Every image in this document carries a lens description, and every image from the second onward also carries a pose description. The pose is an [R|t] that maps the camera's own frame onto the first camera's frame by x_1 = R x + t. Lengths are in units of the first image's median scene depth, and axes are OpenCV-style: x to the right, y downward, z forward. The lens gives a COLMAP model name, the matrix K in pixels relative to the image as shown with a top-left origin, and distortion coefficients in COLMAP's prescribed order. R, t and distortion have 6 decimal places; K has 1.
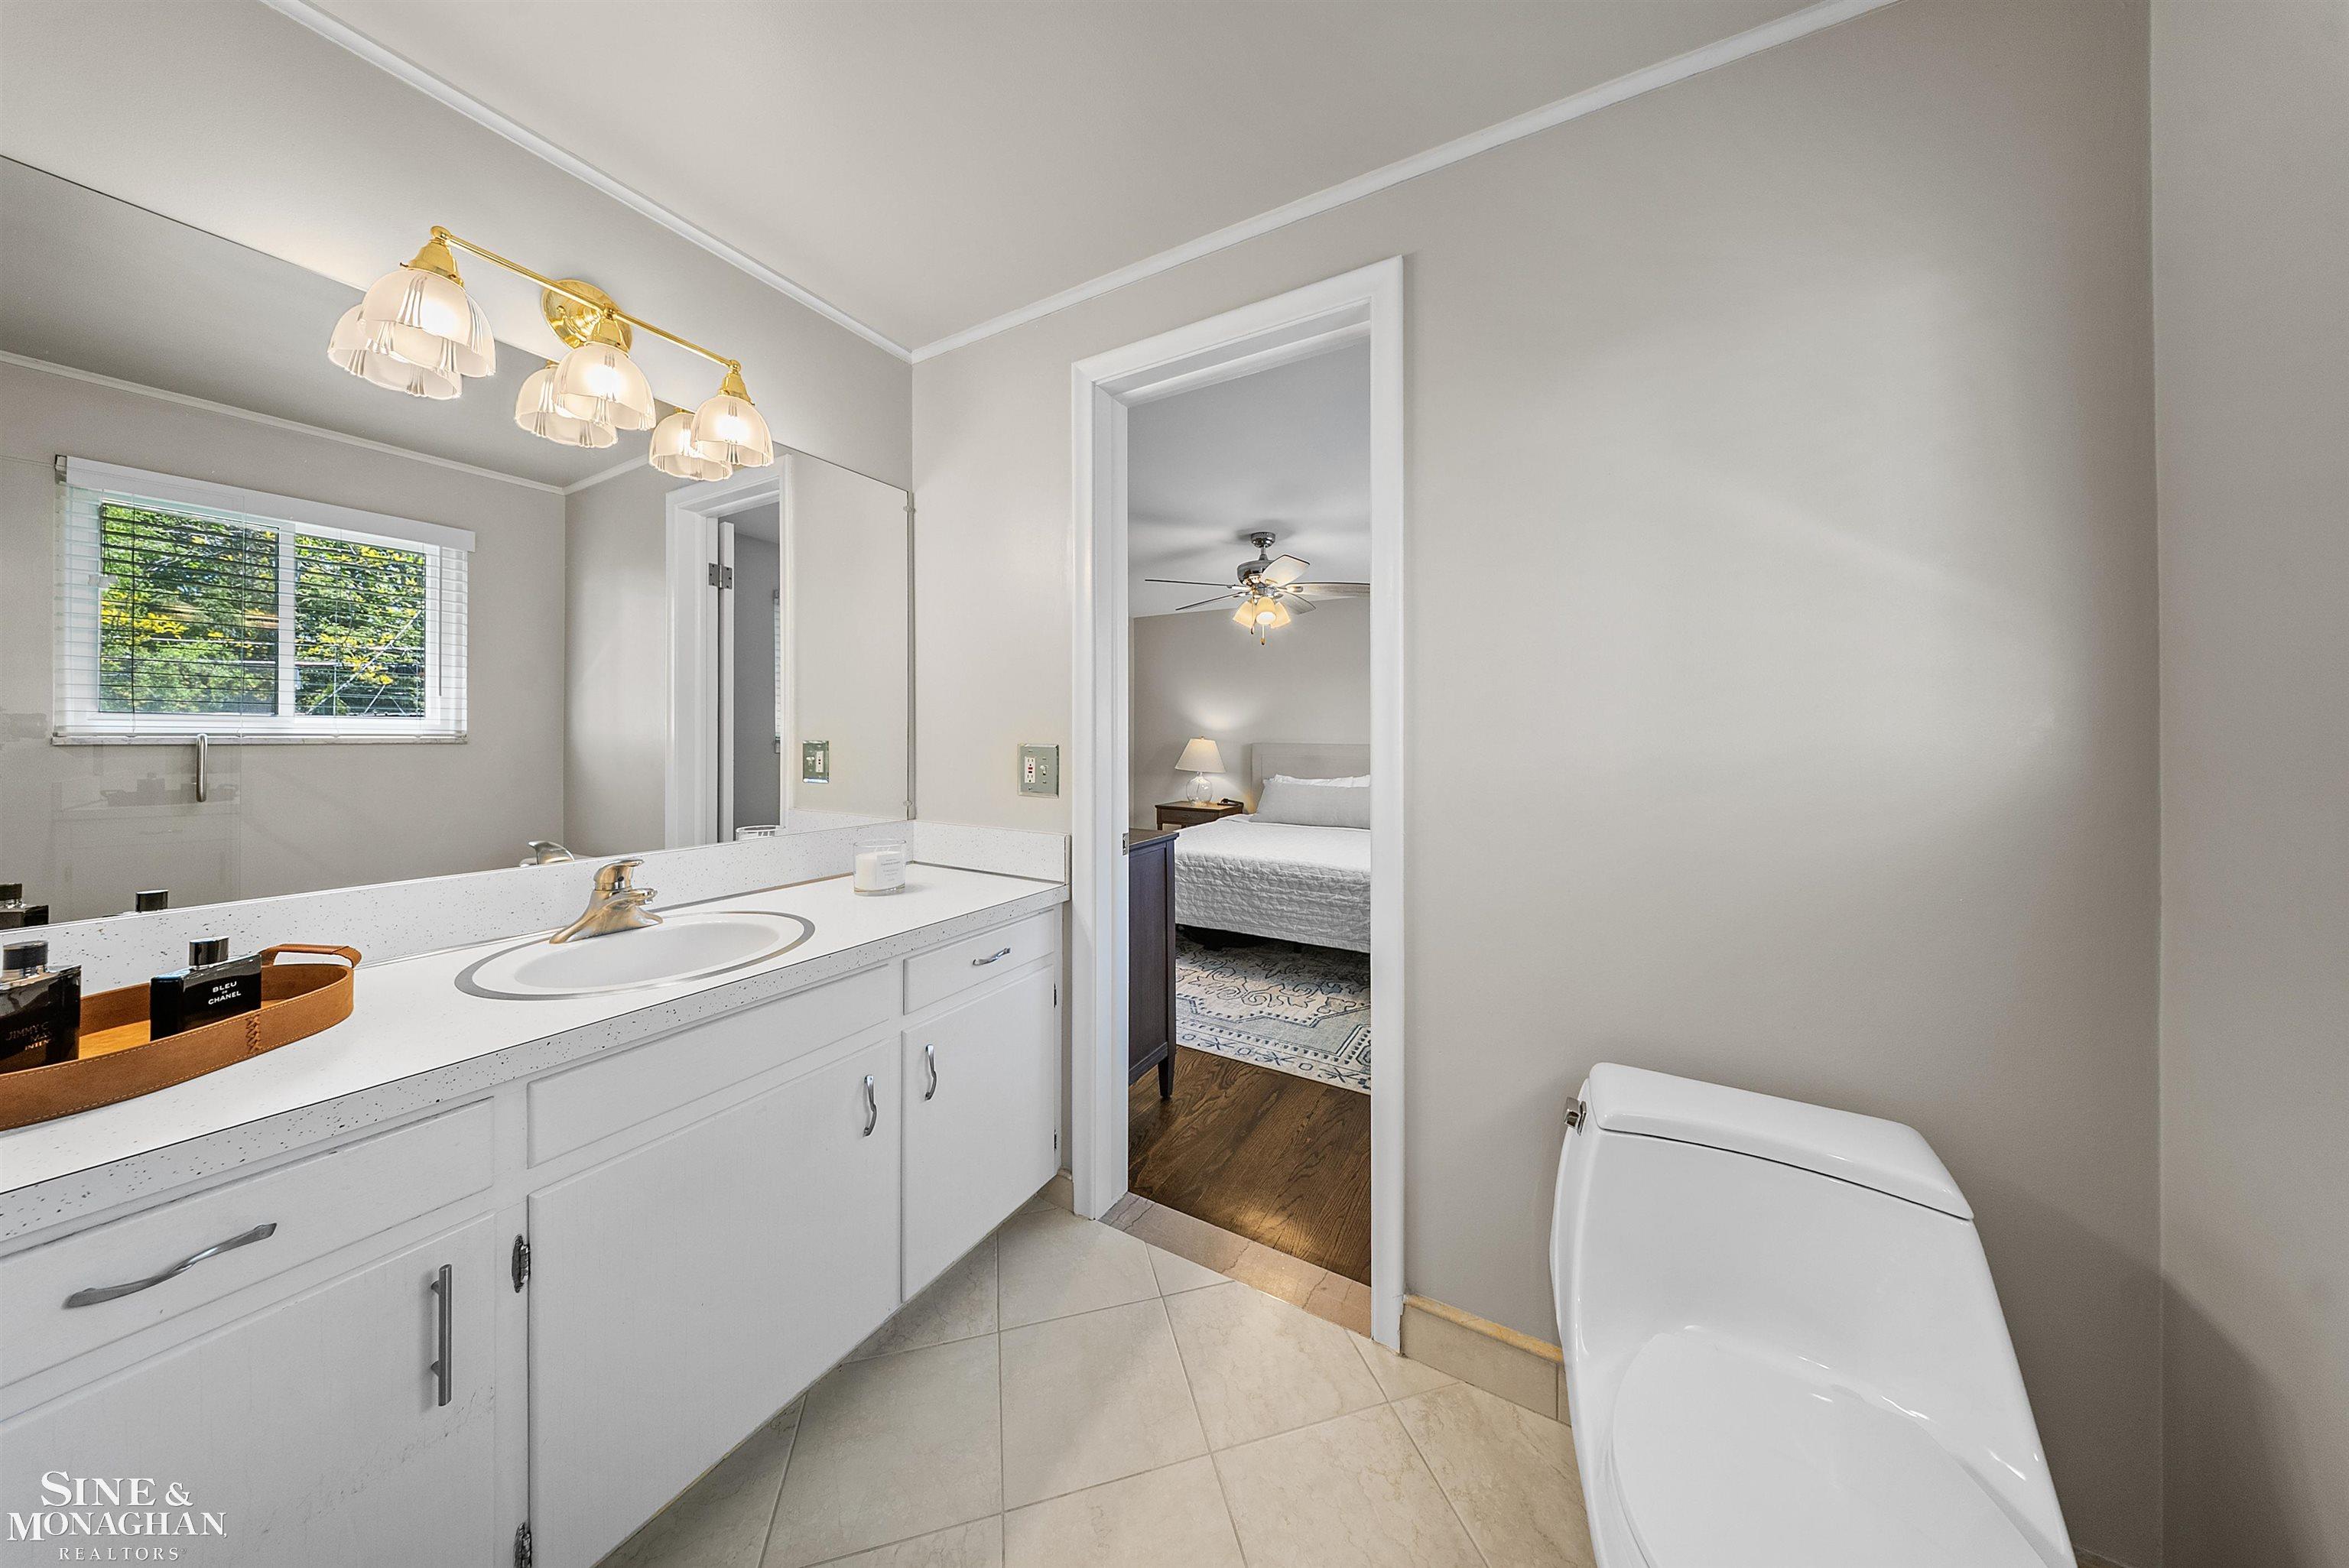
lens RADIAL K [[693.7, 0, 1156.2], [0, 693.7, 735.1], [0, 0, 1]] dist [0.000317, -0.000695]
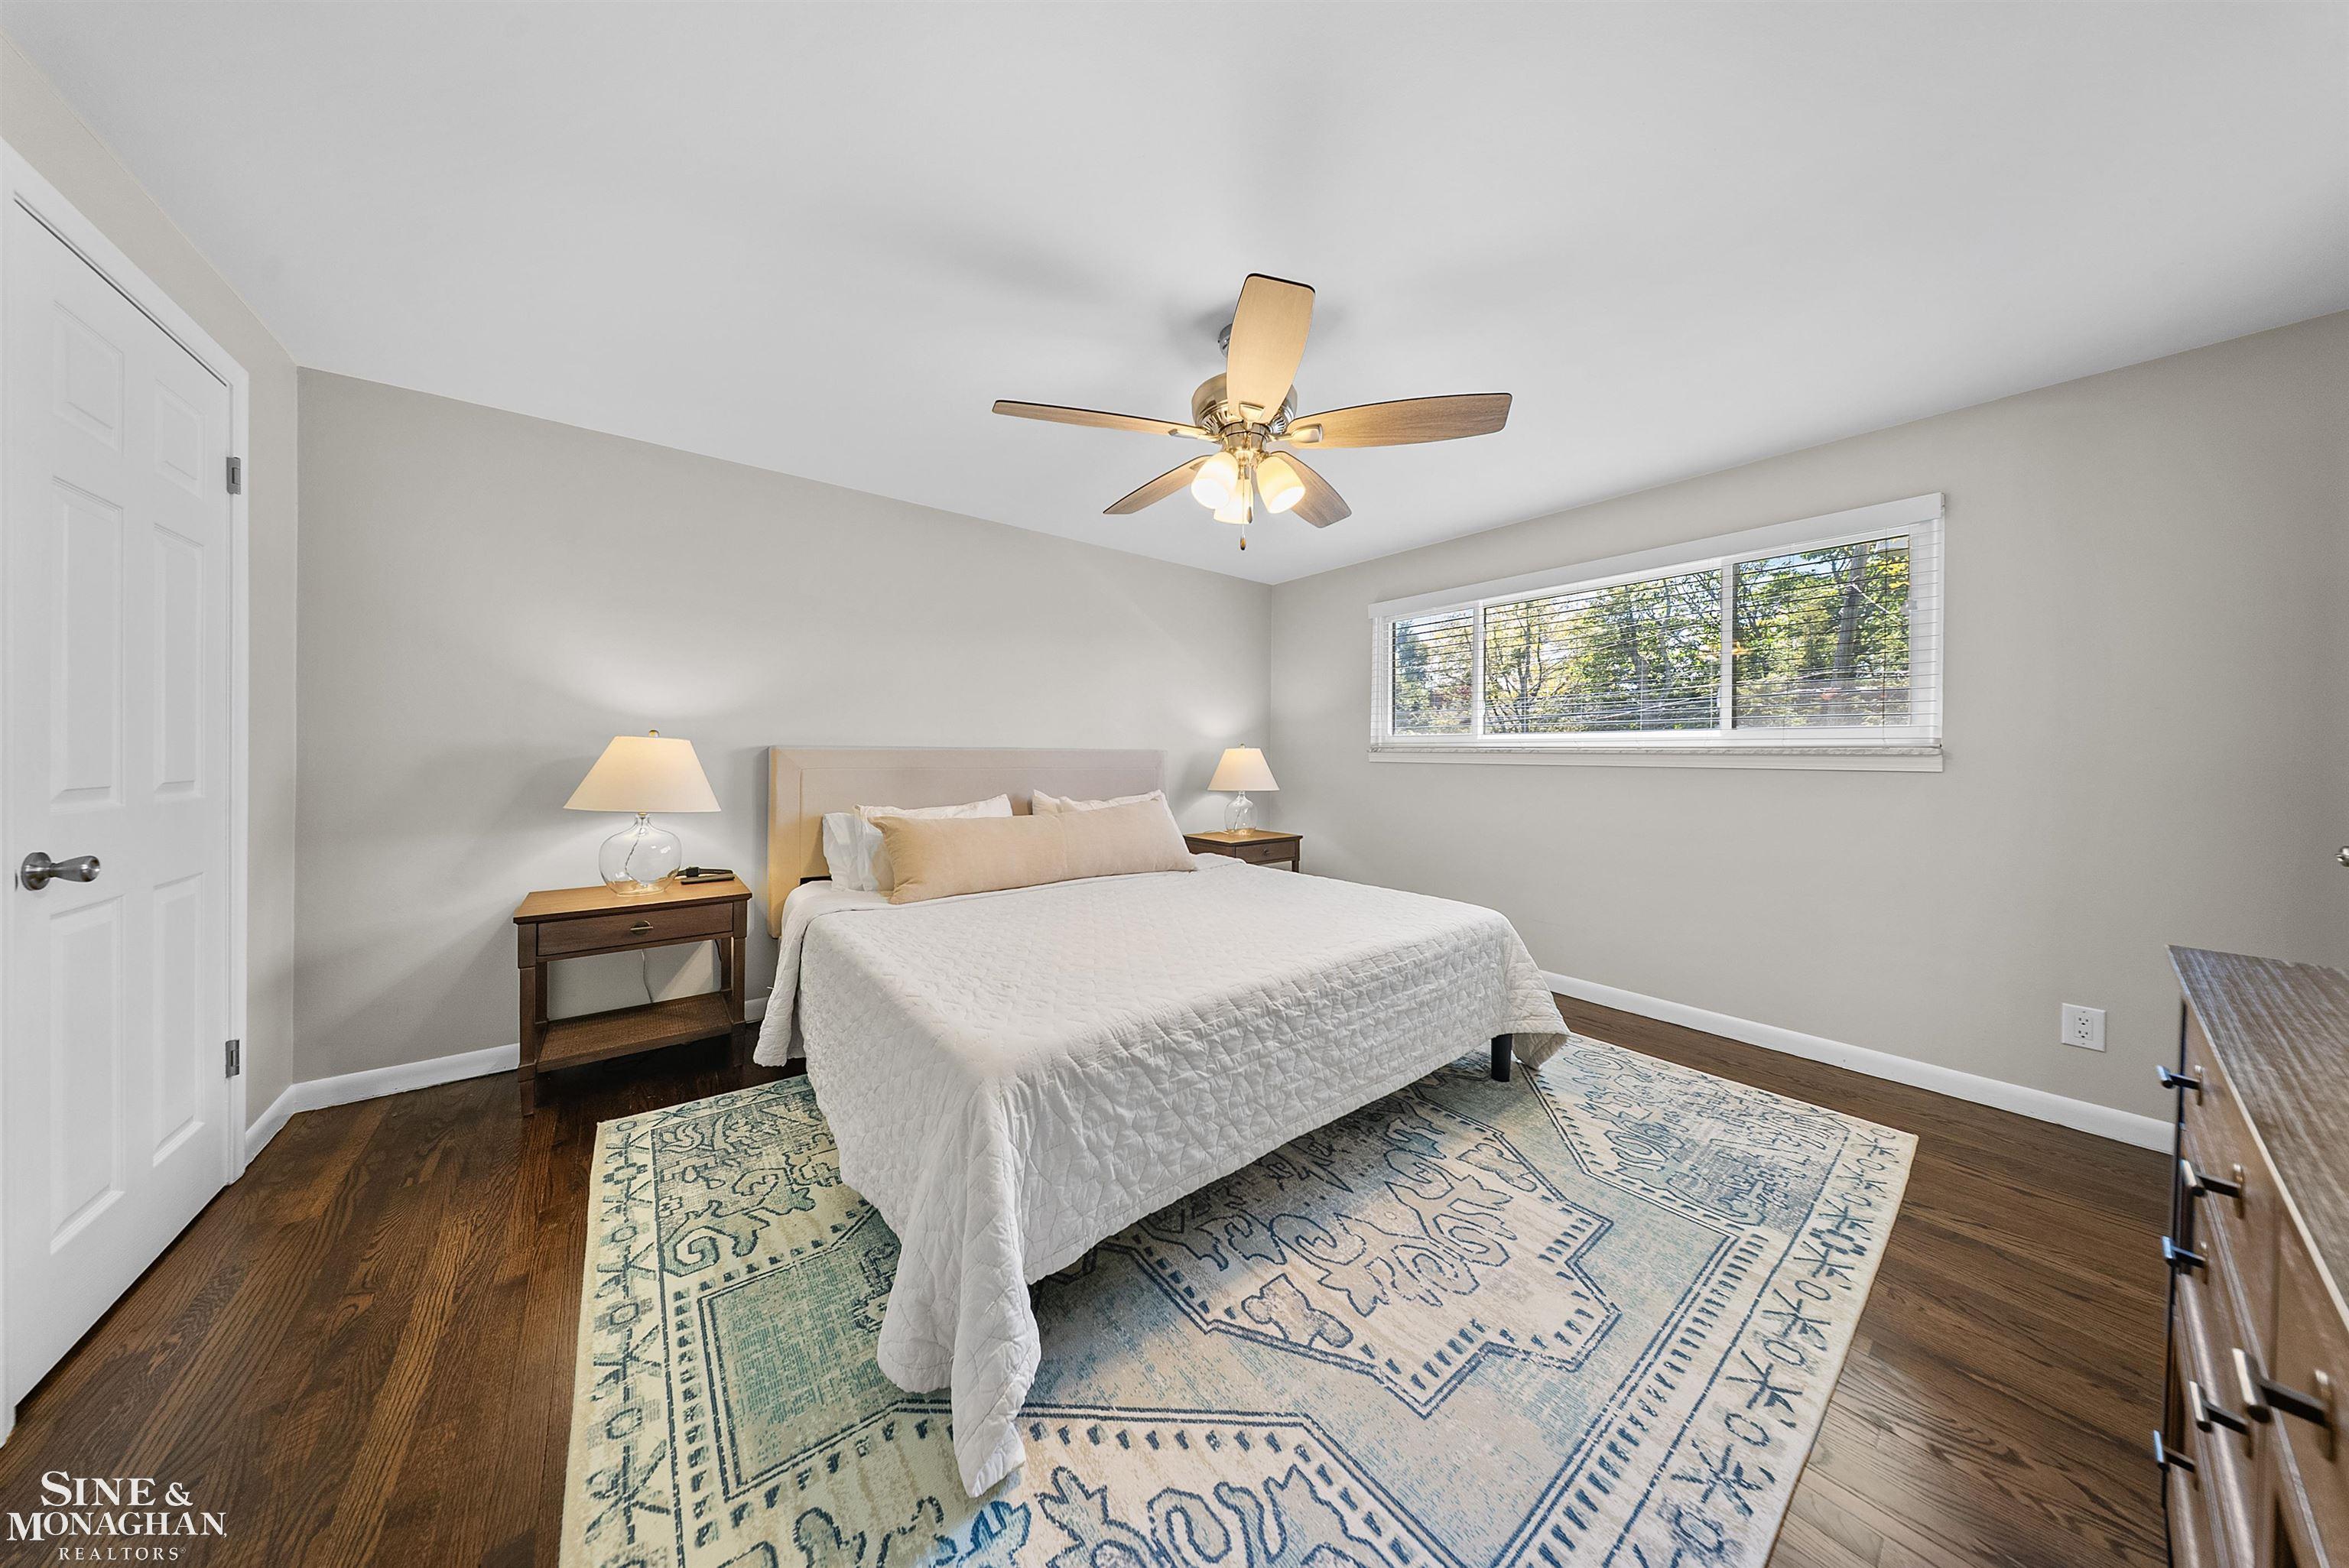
lens RADIAL K [[693.7, 0, 1175.2], [0, 693.7, 762.0], [0, 0, 1]] dist [0.000317, -0.000695]
pose [[0.353465, -0.016385, 0.935304, -0.400752], [-0.001473, 0.999836, 0.018072, 0.024179], [-0.935447, -0.007765, 0.353382, 1.035157]]
